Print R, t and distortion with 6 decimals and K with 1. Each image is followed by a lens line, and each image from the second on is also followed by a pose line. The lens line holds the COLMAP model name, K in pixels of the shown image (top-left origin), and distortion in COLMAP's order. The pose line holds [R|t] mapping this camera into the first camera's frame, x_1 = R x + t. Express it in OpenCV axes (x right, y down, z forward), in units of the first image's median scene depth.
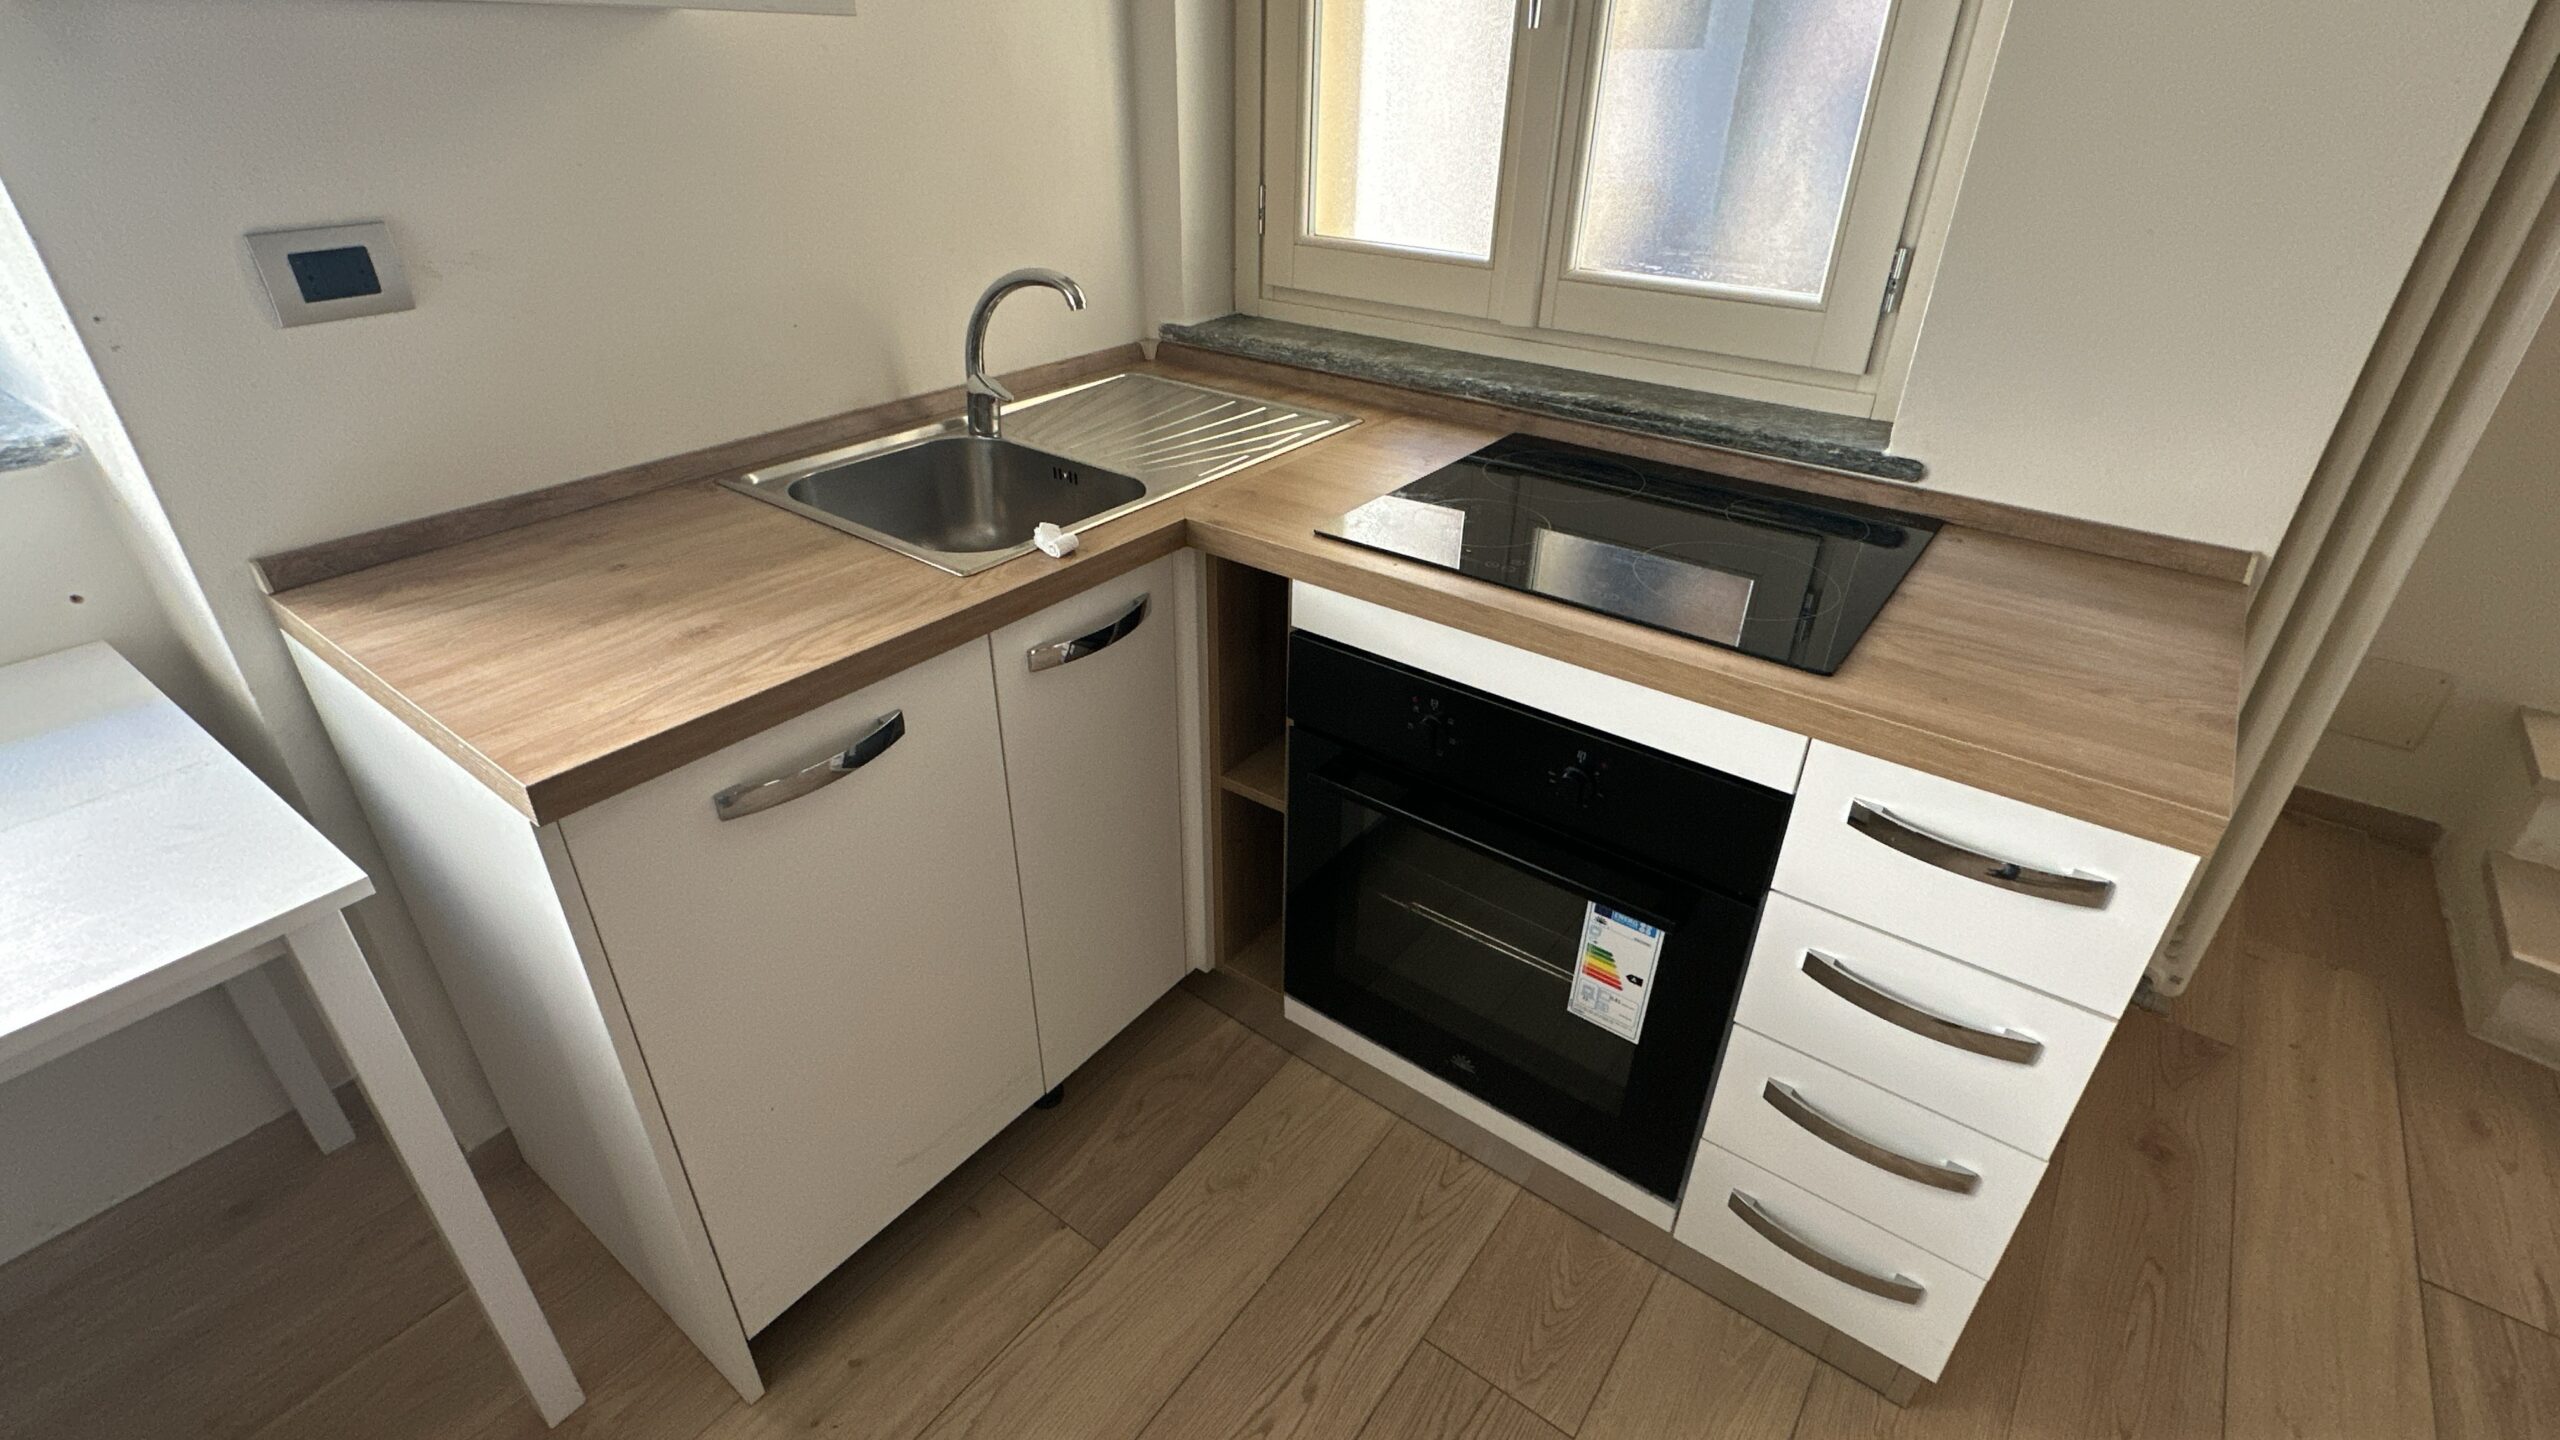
lens RADIAL K [[1159.5, 0, 1279.4], [0, 1159.5, 724.5], [0, 0, 1]] dist [-0.001379, 0.000421]
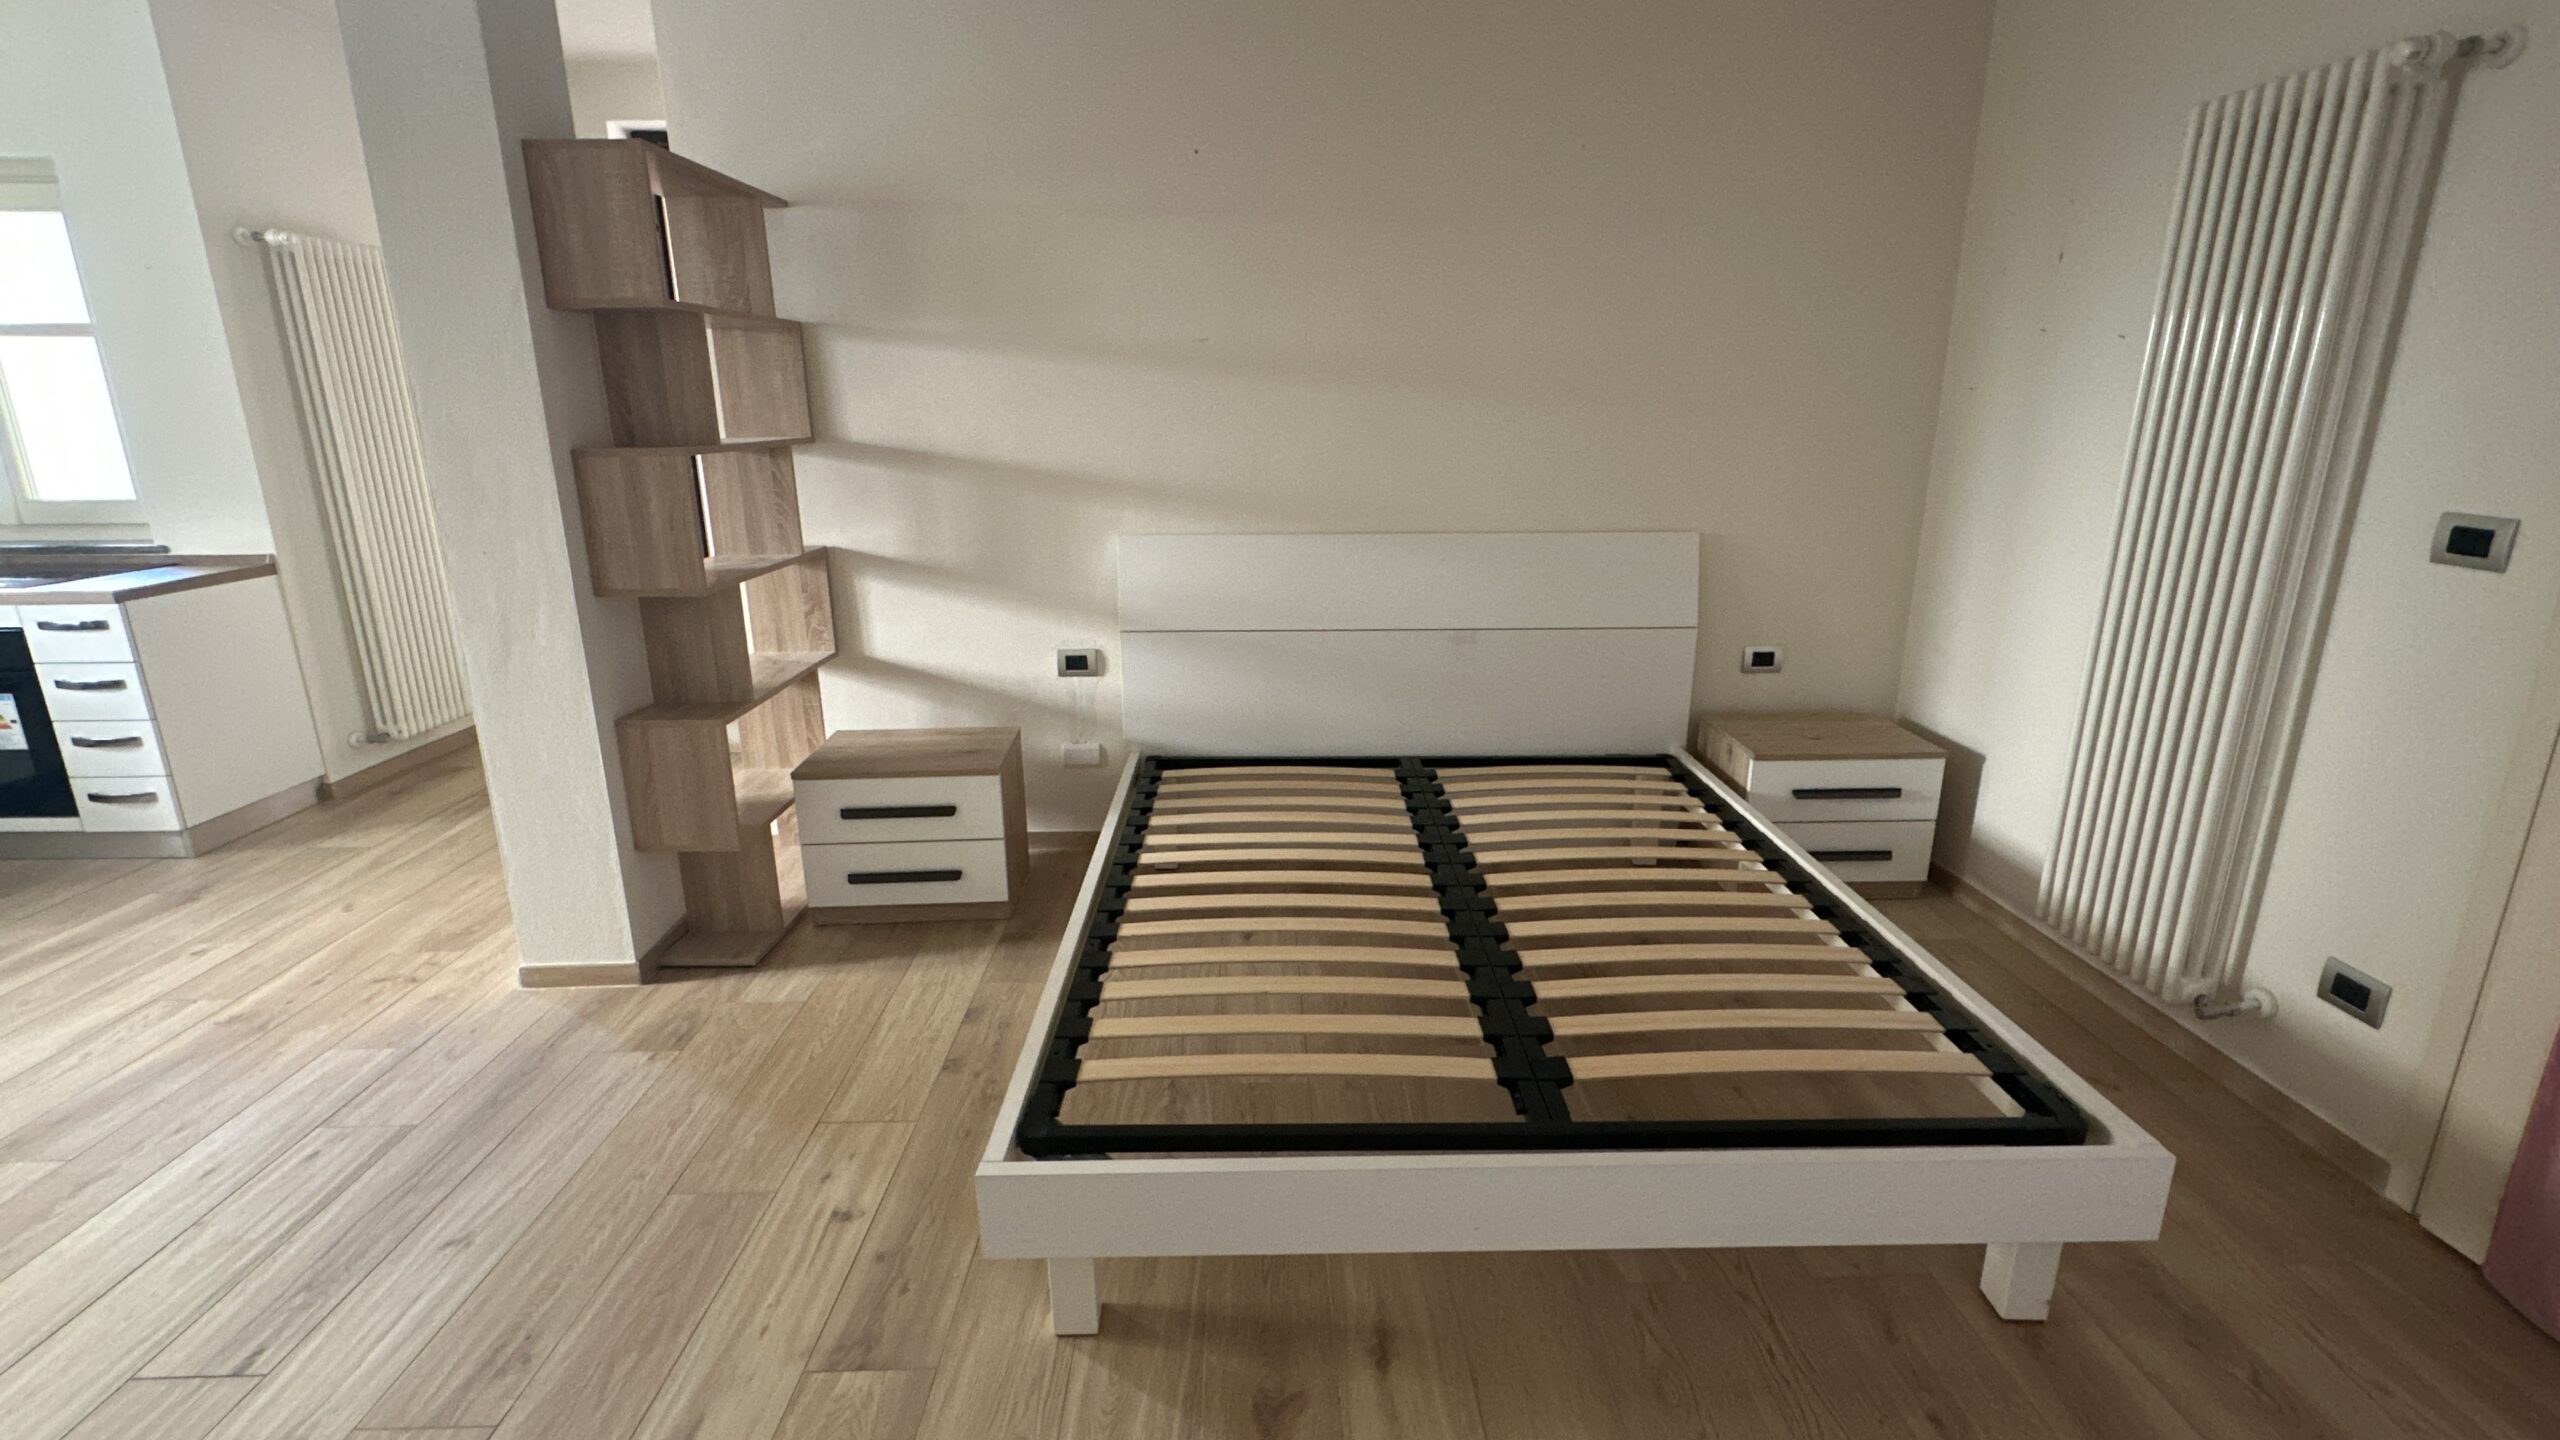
lens RADIAL K [[1159.5, 0, 1279.4], [0, 1159.5, 724.5], [0, 0, 1]] dist [-0.001379, 0.000421]
pose [[0.783661, -0.181788, 0.593994, 0.927765], [0.324395, 0.935240, -0.141752, 1.434057], [-0.529758, 0.303774, 0.791882, -2.474511]]
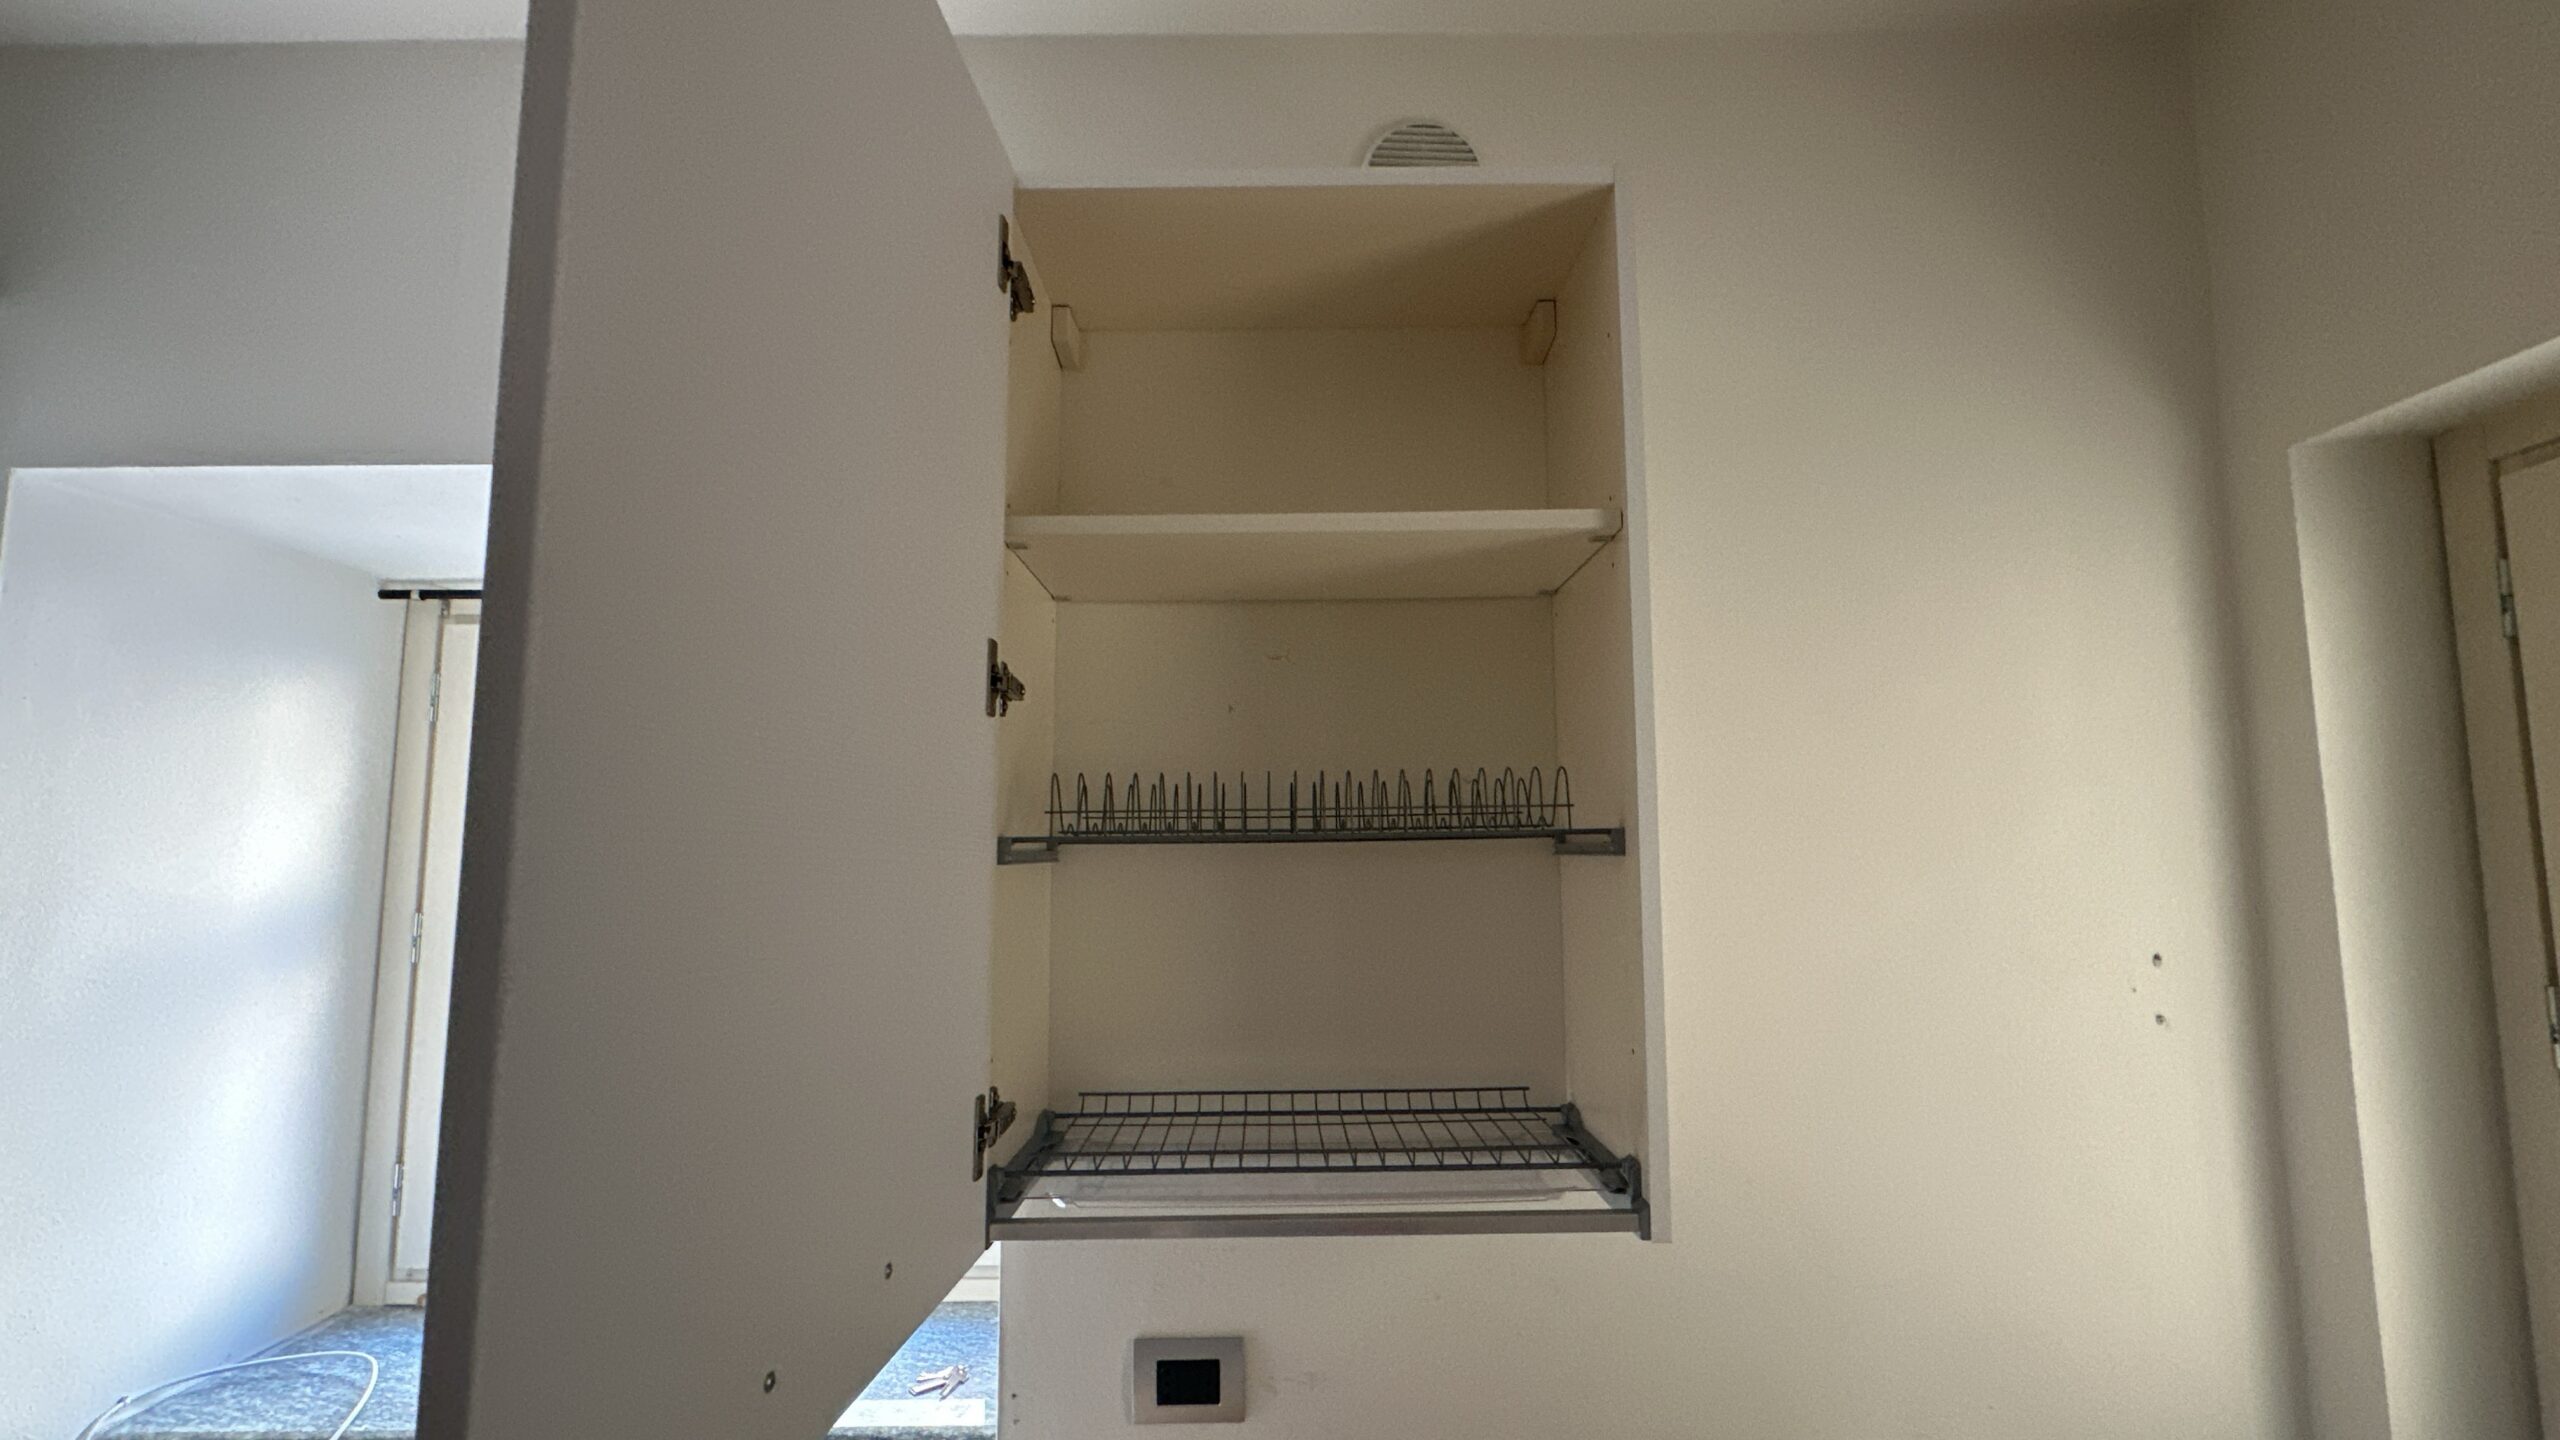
lens RADIAL K [[1159.5, 0, 1279.4], [0, 1159.5, 724.5], [0, 0, 1]] dist [-0.001379, 0.000421]
pose [[0.587157, -0.112940, -0.801555, 0.129479], [-0.399000, 0.821188, -0.407983, -0.395625], [0.704305, 0.559371, 0.437103, 0.207281]]
